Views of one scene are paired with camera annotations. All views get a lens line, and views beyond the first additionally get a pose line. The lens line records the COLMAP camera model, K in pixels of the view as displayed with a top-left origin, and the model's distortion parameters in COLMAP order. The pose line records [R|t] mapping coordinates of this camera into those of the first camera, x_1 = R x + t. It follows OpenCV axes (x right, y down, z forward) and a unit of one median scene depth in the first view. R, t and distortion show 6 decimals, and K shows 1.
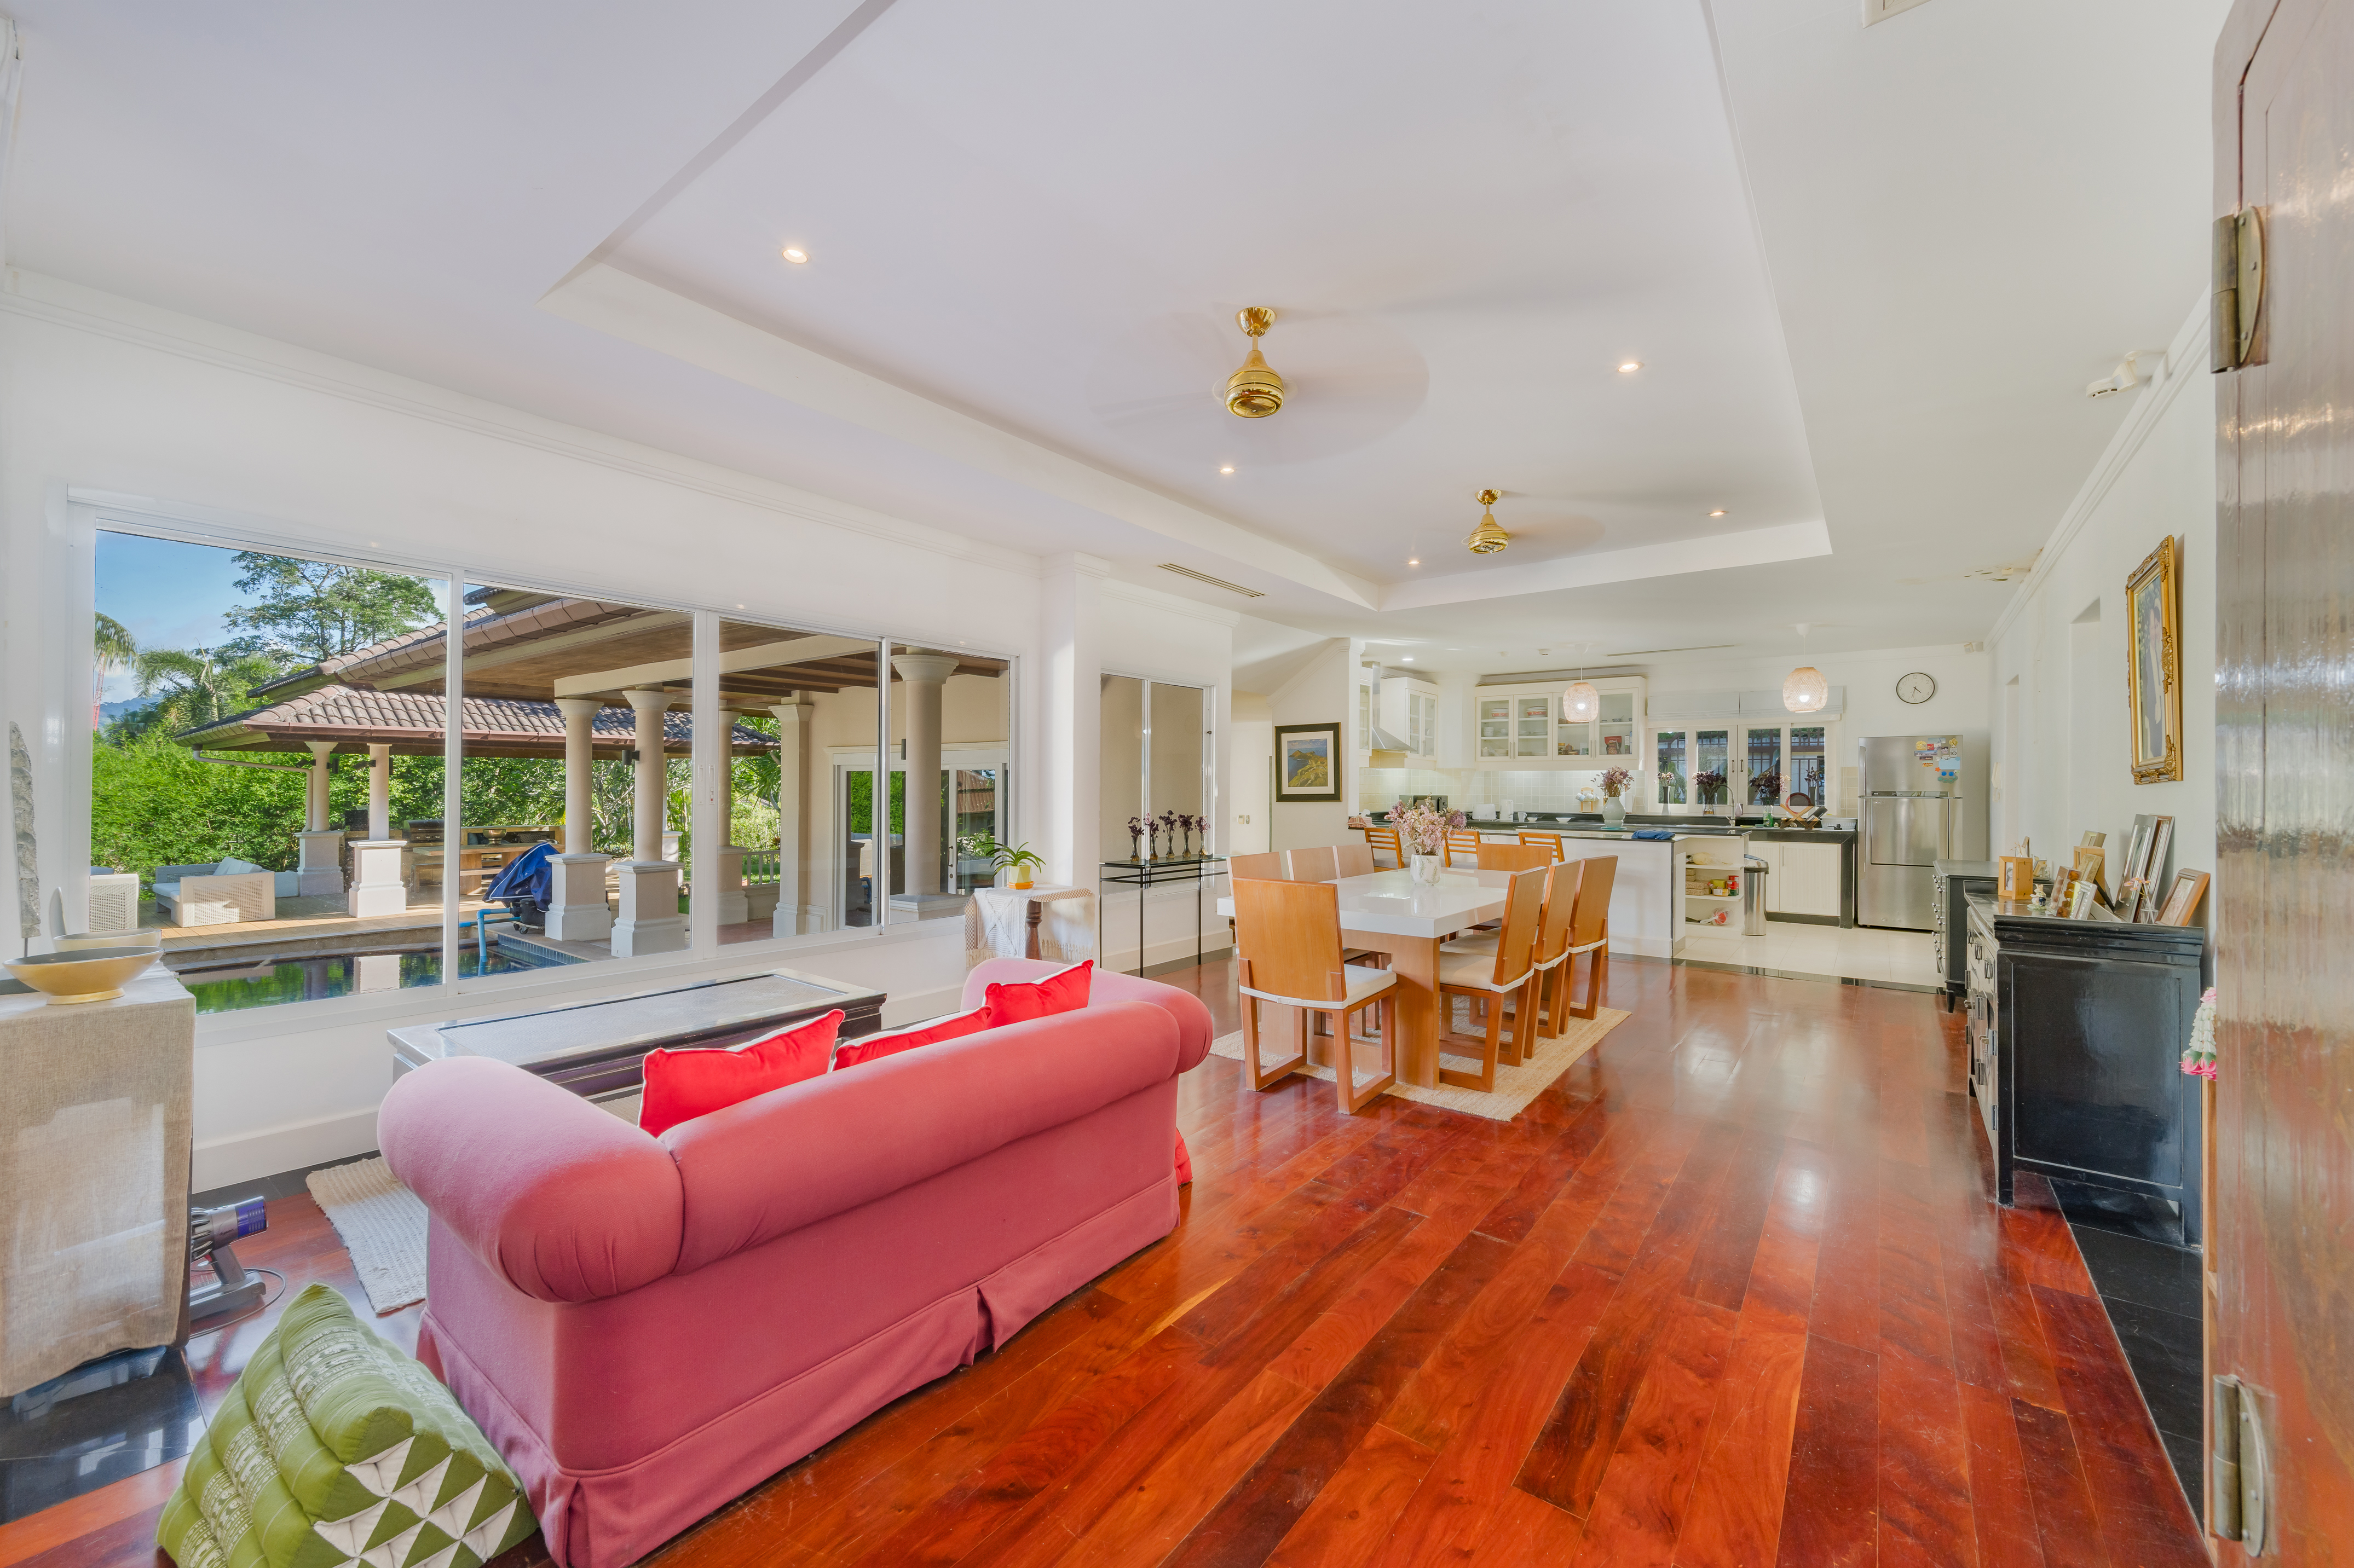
lens RADIAL K [[912.0, 0, 1185.4], [0, 912.0, 790.6], [0, 0, 1]] dist [0.014383, -0.000138]
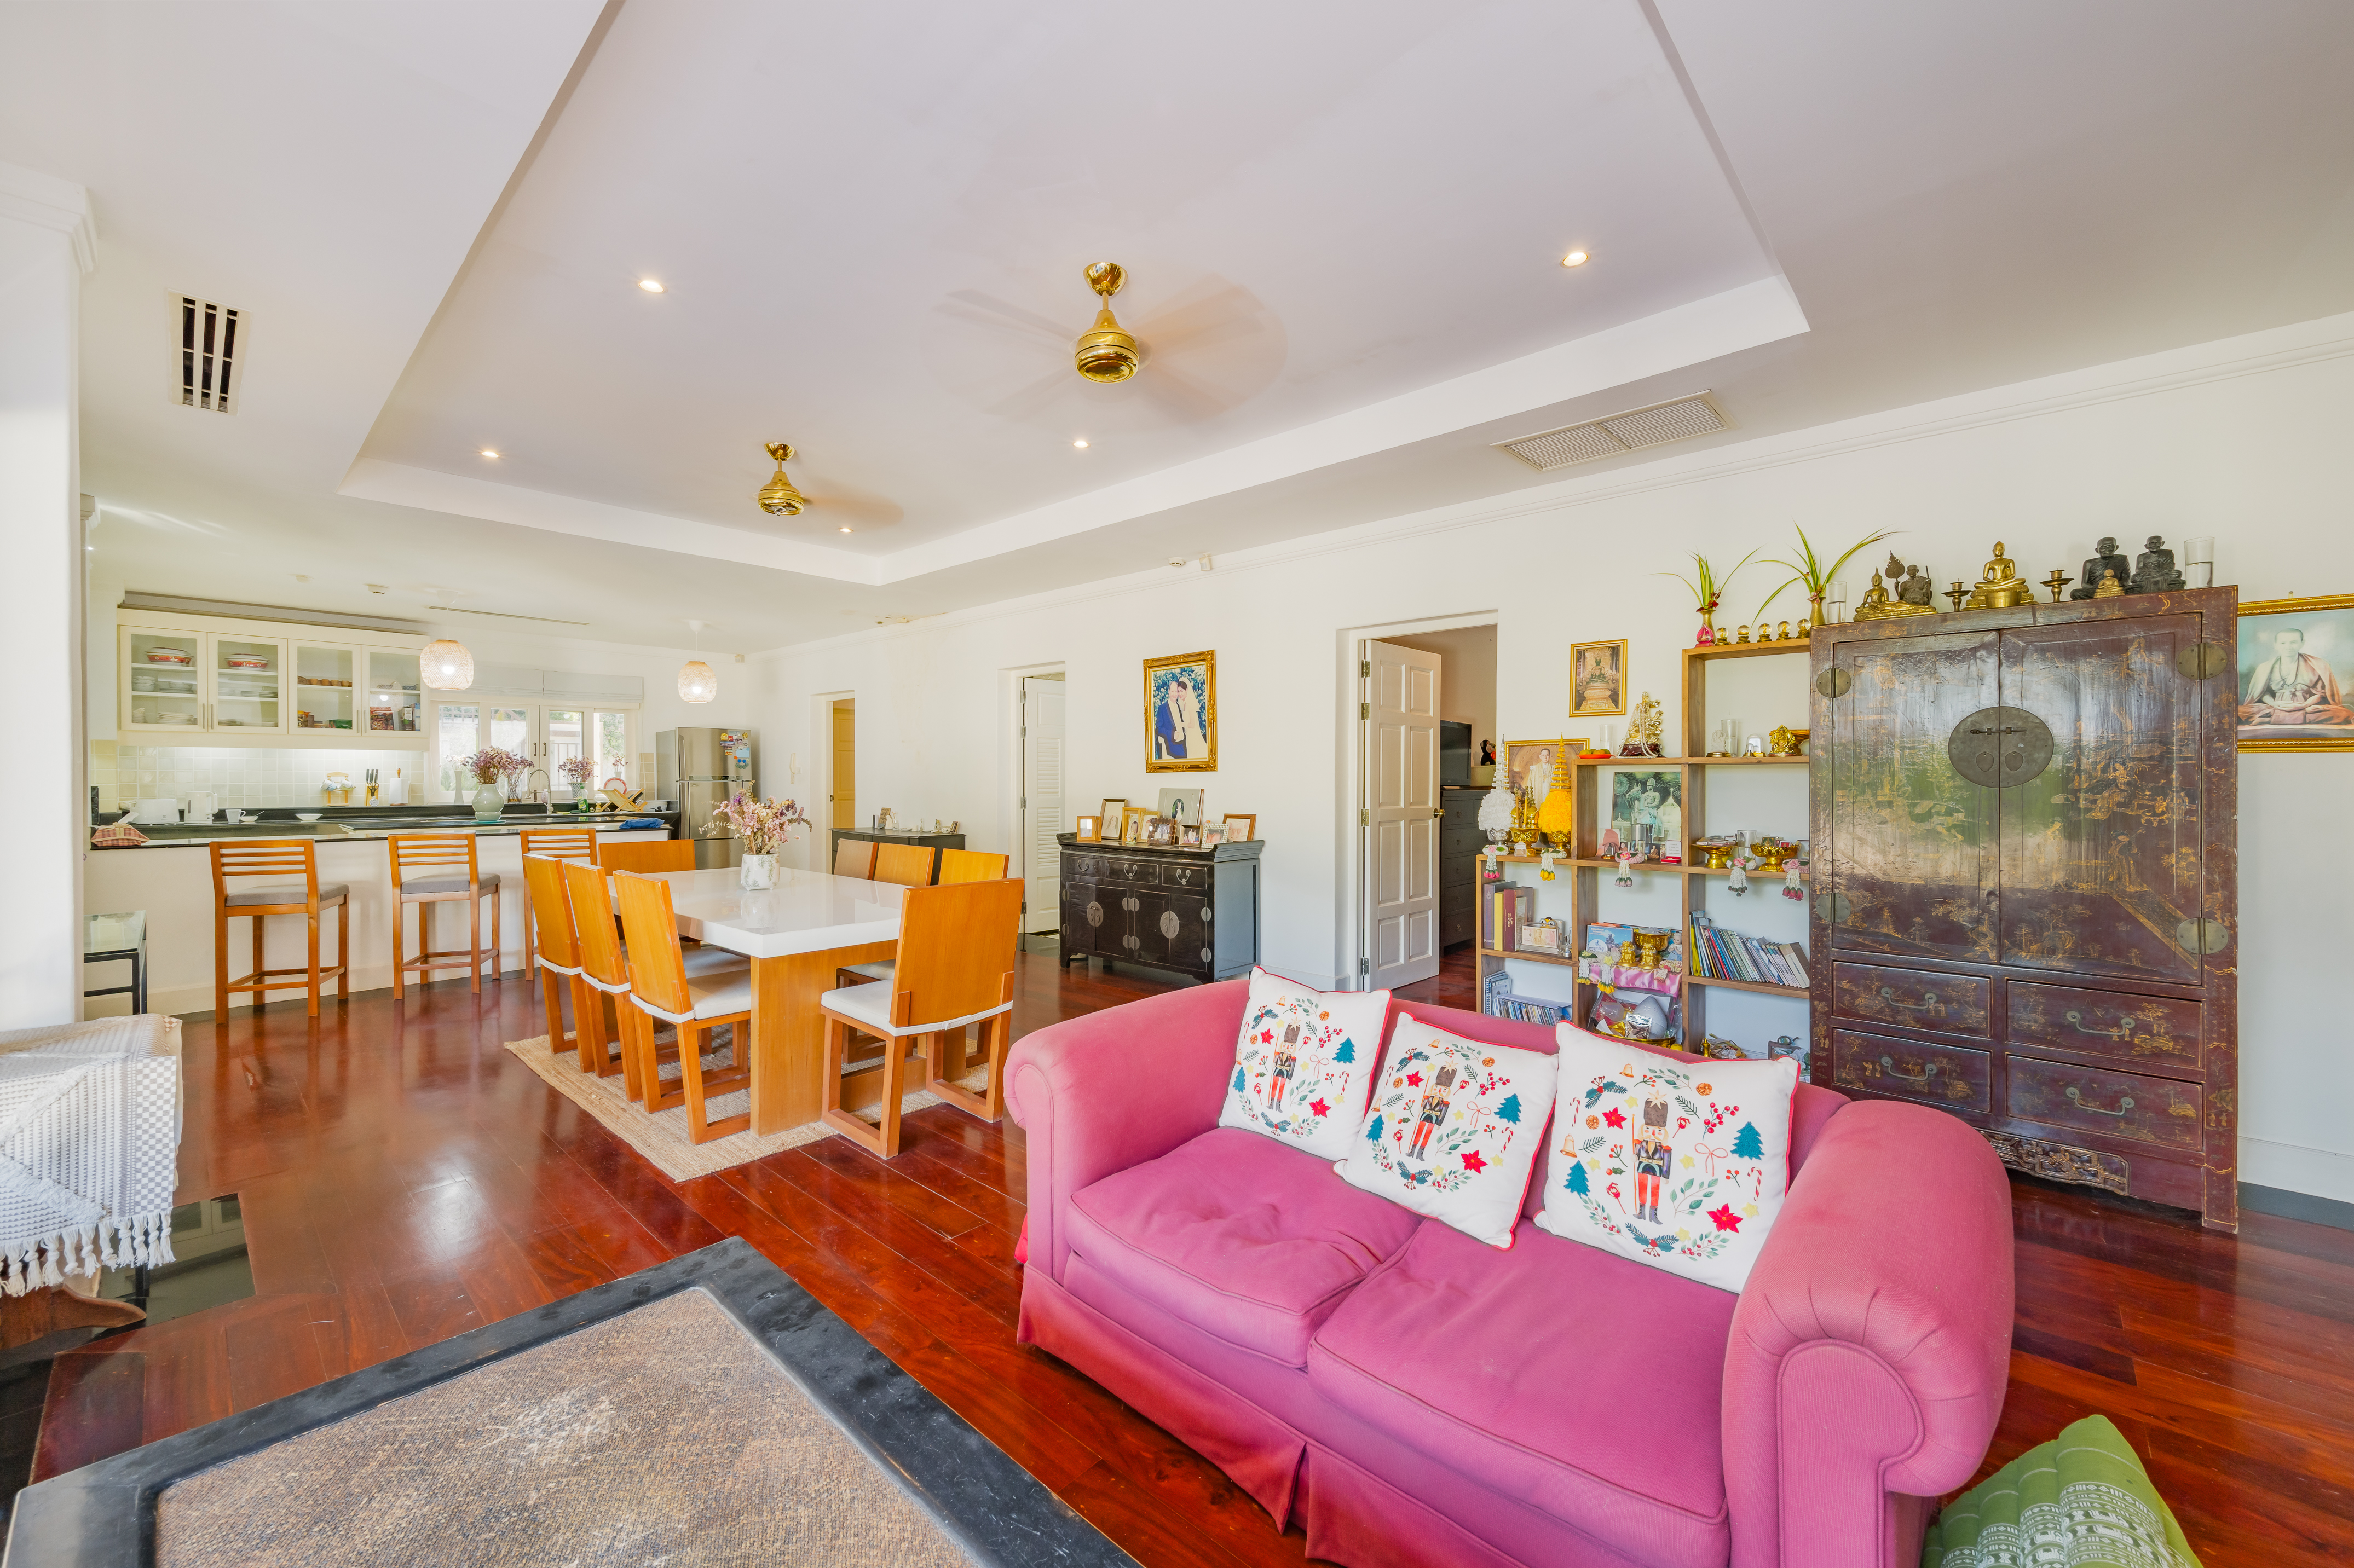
lens RADIAL K [[912.0, 0, 1185.4], [0, 912.0, 790.6], [0, 0, 1]] dist [0.014383, -0.000138]
pose [[0.083290, -0.020775, 0.996309, -0.306419], [0.002833, 0.999784, 0.020611, -0.002868], [-0.996521, 0.001106, 0.083331, 0.298853]]
